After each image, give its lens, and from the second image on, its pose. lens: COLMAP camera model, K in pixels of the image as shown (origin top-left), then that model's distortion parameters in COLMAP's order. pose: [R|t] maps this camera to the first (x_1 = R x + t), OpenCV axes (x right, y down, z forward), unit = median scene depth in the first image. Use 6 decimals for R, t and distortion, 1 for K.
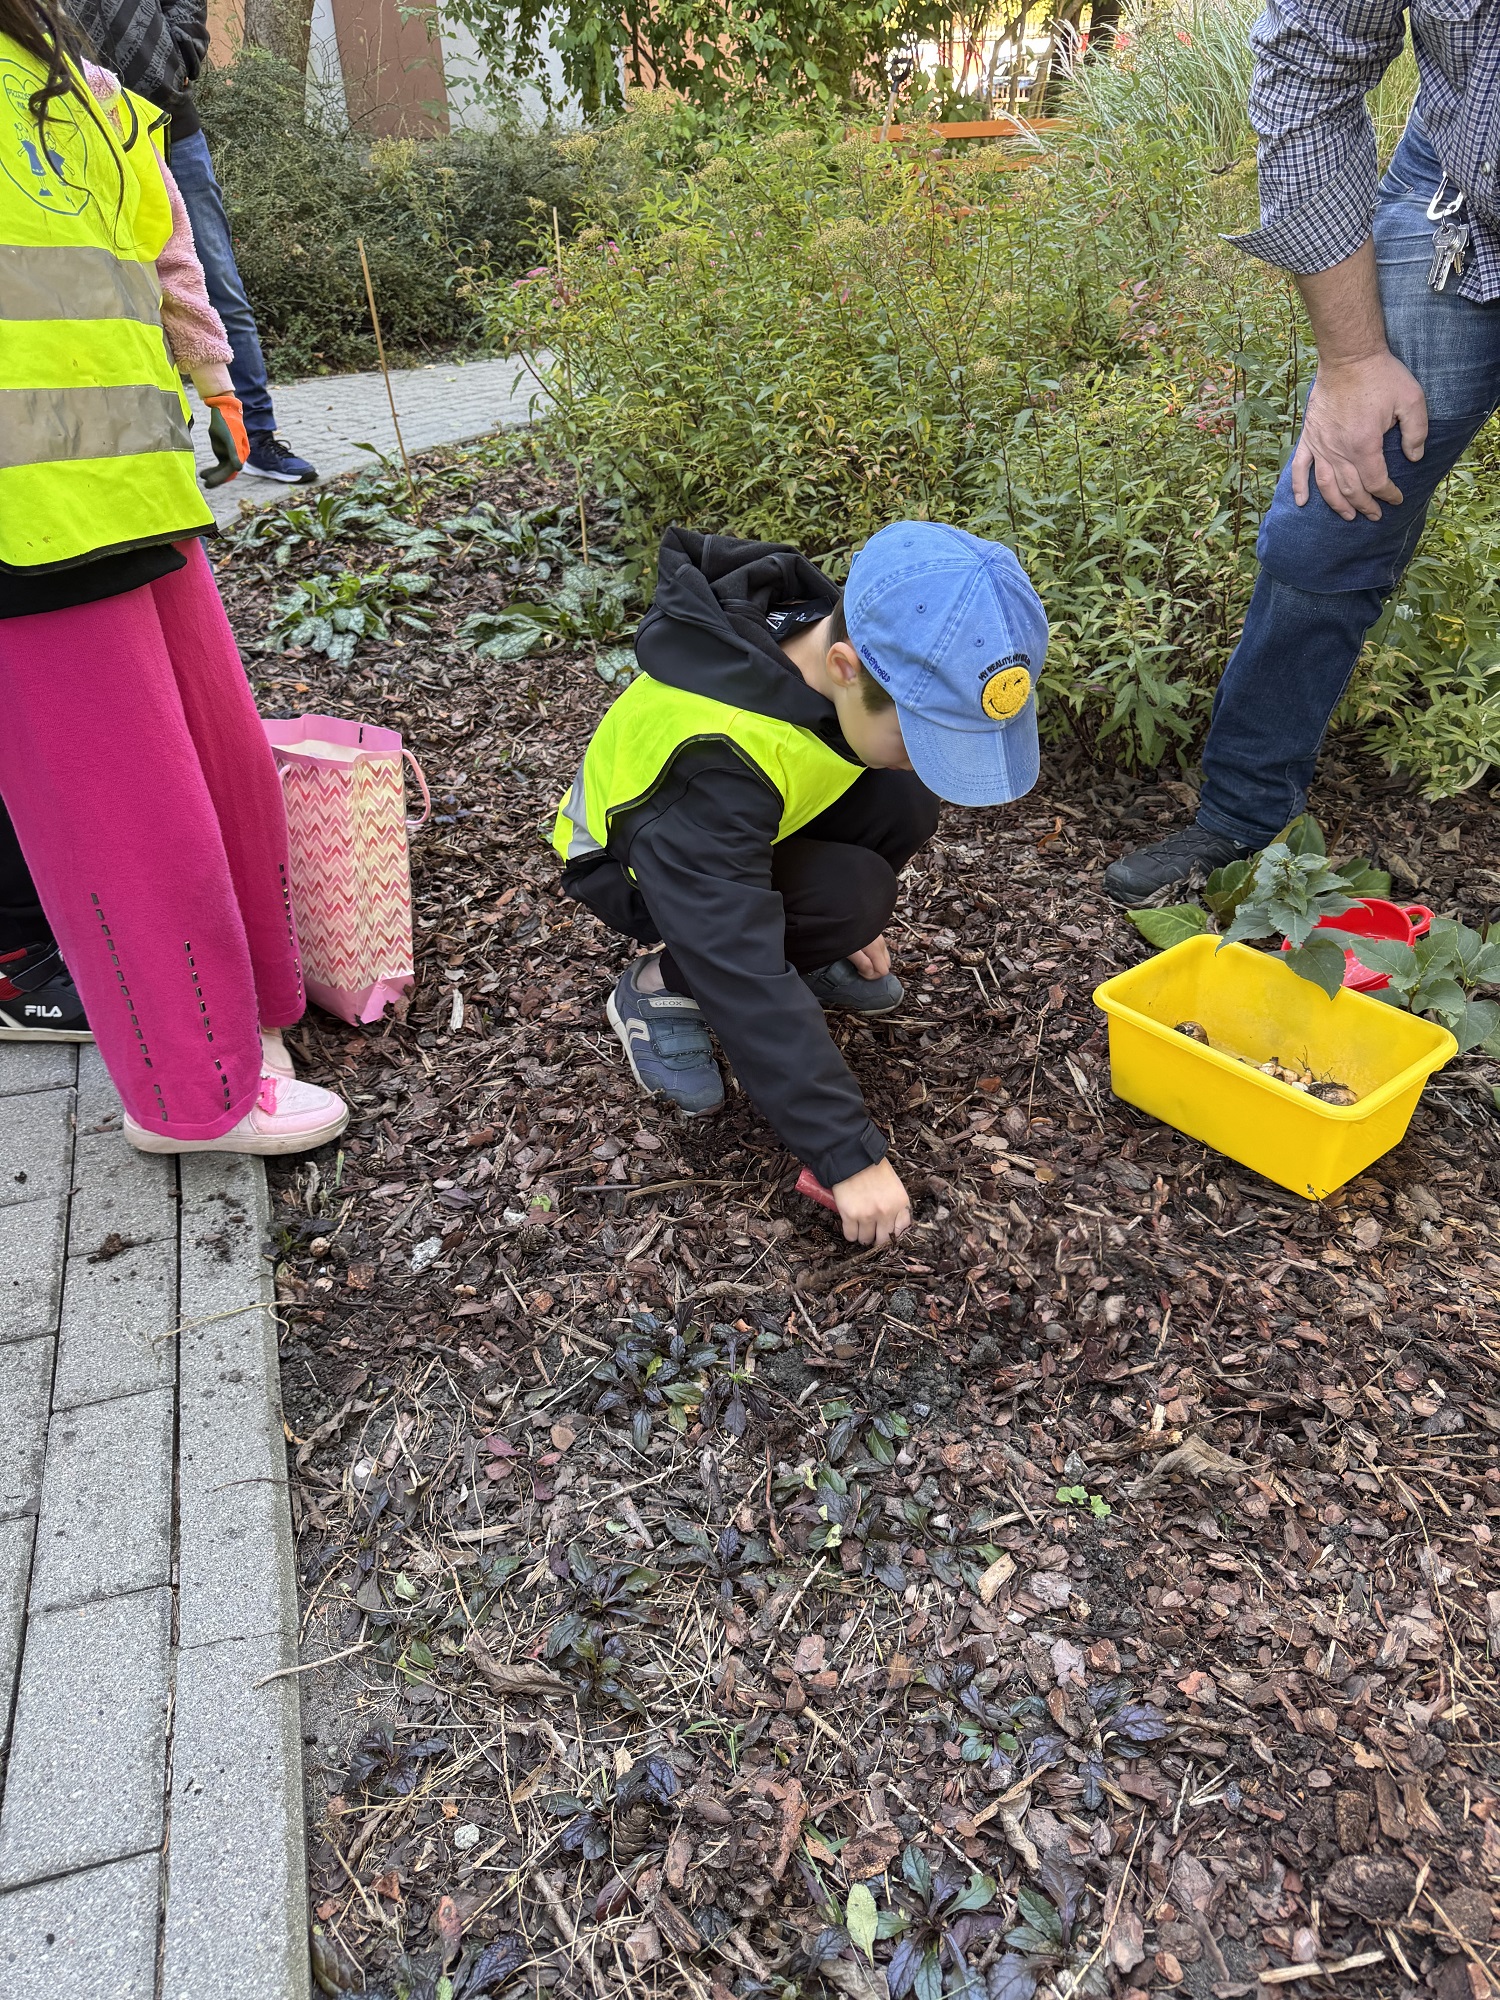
lens RADIAL K [[1396.8, 0, 751.2], [0, 1396.8, 1009.7], [0, 0, 1]] dist [0.008199, -0.014488]
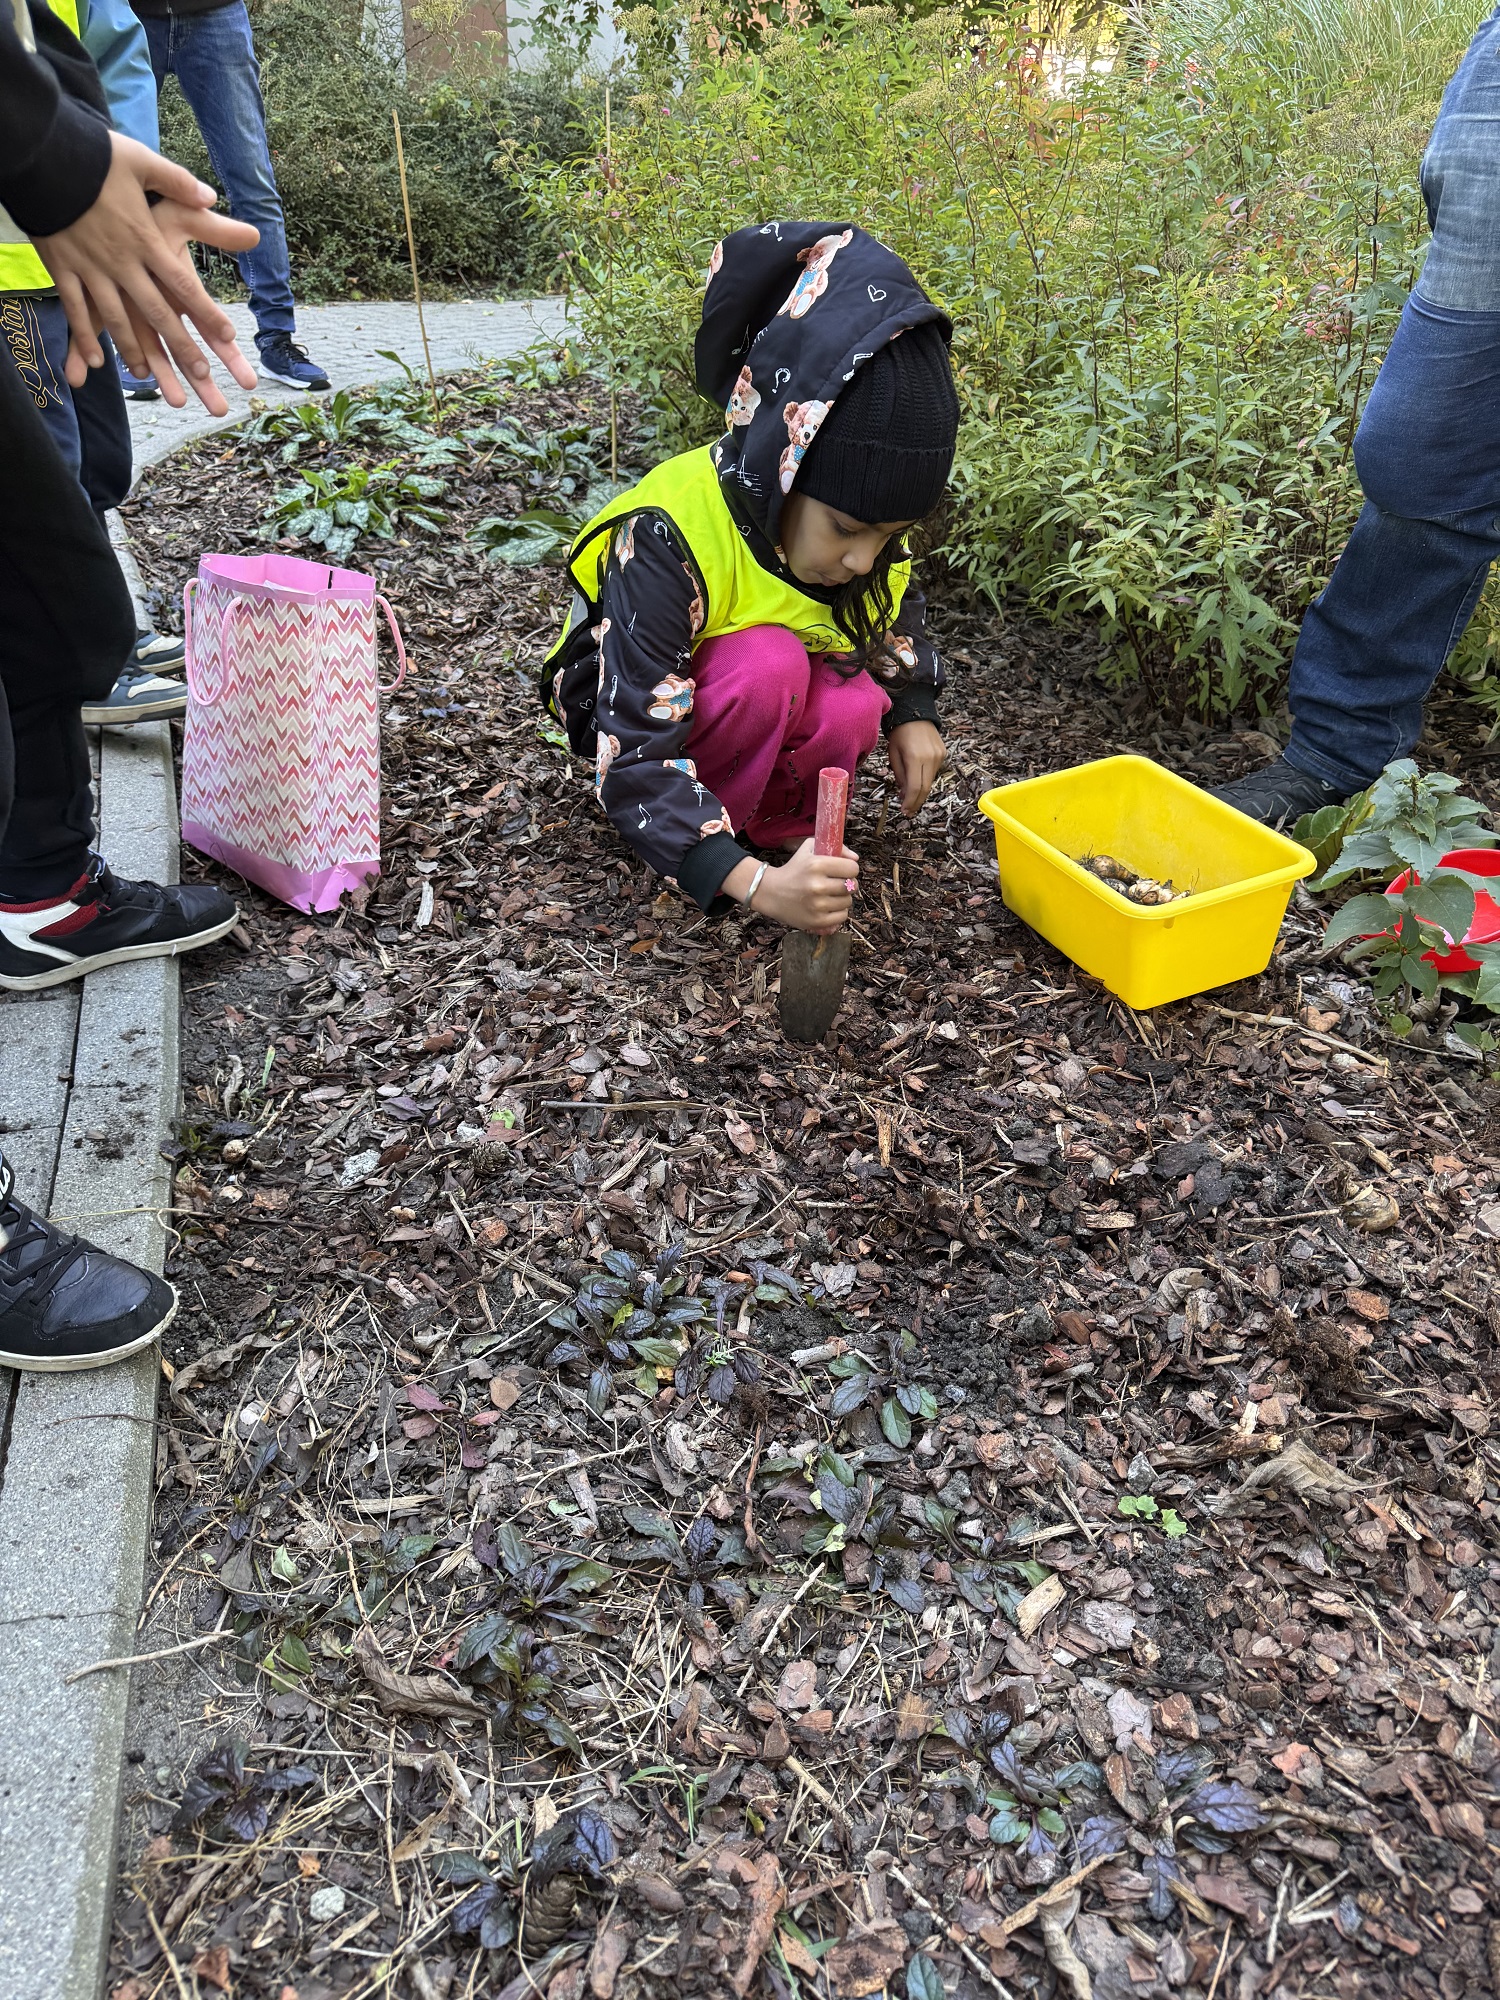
lens RADIAL K [[1396.8, 0, 750.6], [0, 1396.8, 1006.8], [0, 0, 1]] dist [0.008199, -0.014488]
pose [[0.997723, 0.067433, -0.001365, -0.007802], [-0.067442, 0.997679, -0.009406, 0.087194], [0.000727, 0.009477, 0.999955, 0.205854]]
